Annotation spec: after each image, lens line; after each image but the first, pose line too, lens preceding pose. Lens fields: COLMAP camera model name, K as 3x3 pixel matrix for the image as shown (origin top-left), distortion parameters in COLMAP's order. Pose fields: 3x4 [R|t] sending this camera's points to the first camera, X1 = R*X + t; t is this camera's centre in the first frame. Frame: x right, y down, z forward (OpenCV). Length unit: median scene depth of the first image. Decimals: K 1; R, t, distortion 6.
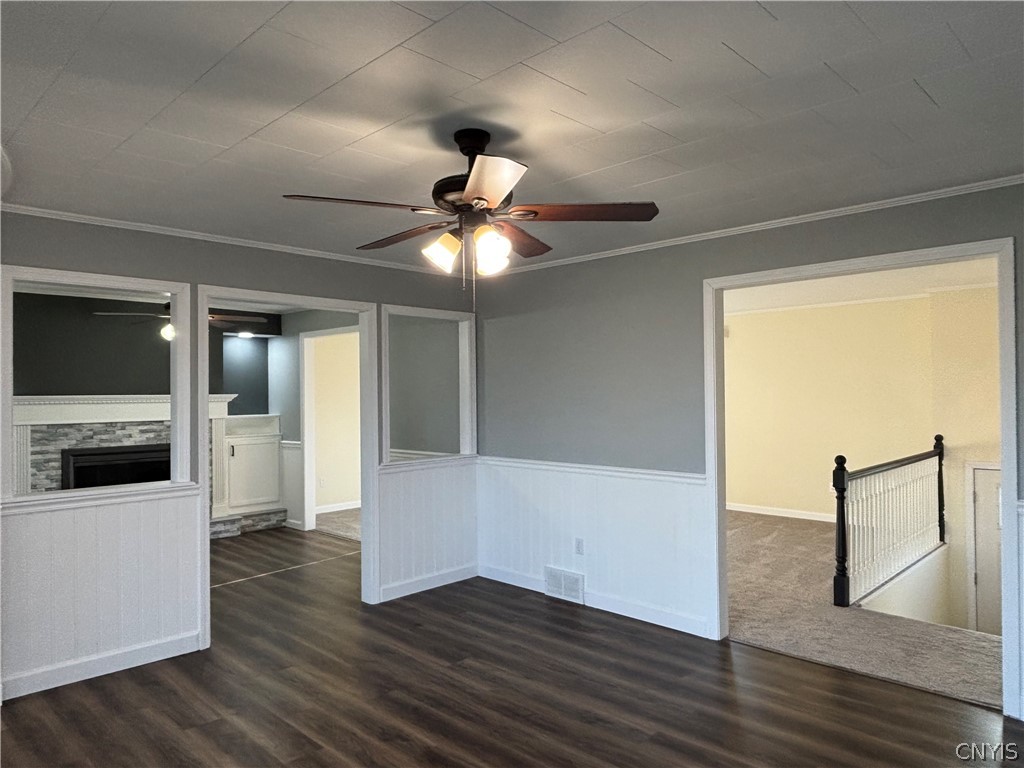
lens RADIAL K [[692.8, 0, 512.0], [0, 692.8, 384.0], [0, 0, 1]] dist [-0.000982, 0.001125]
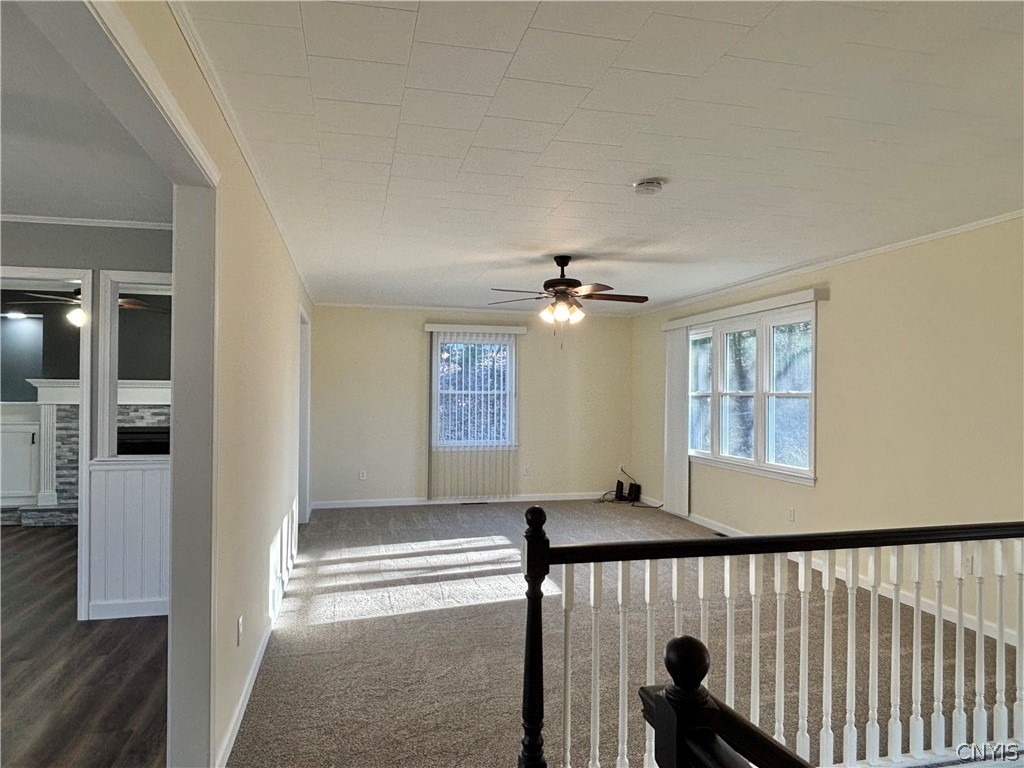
lens RADIAL K [[665.1, 0, 500.1], [0, 665.1, 387.5], [0, 0, 1]] dist [0.002295, 0.000353]
pose [[0.839867, 0.013244, -0.542630, 0.533734], [-0.008553, 0.999901, 0.011167, 0.011673], [0.542724, -0.004738, 0.839898, 0.459561]]
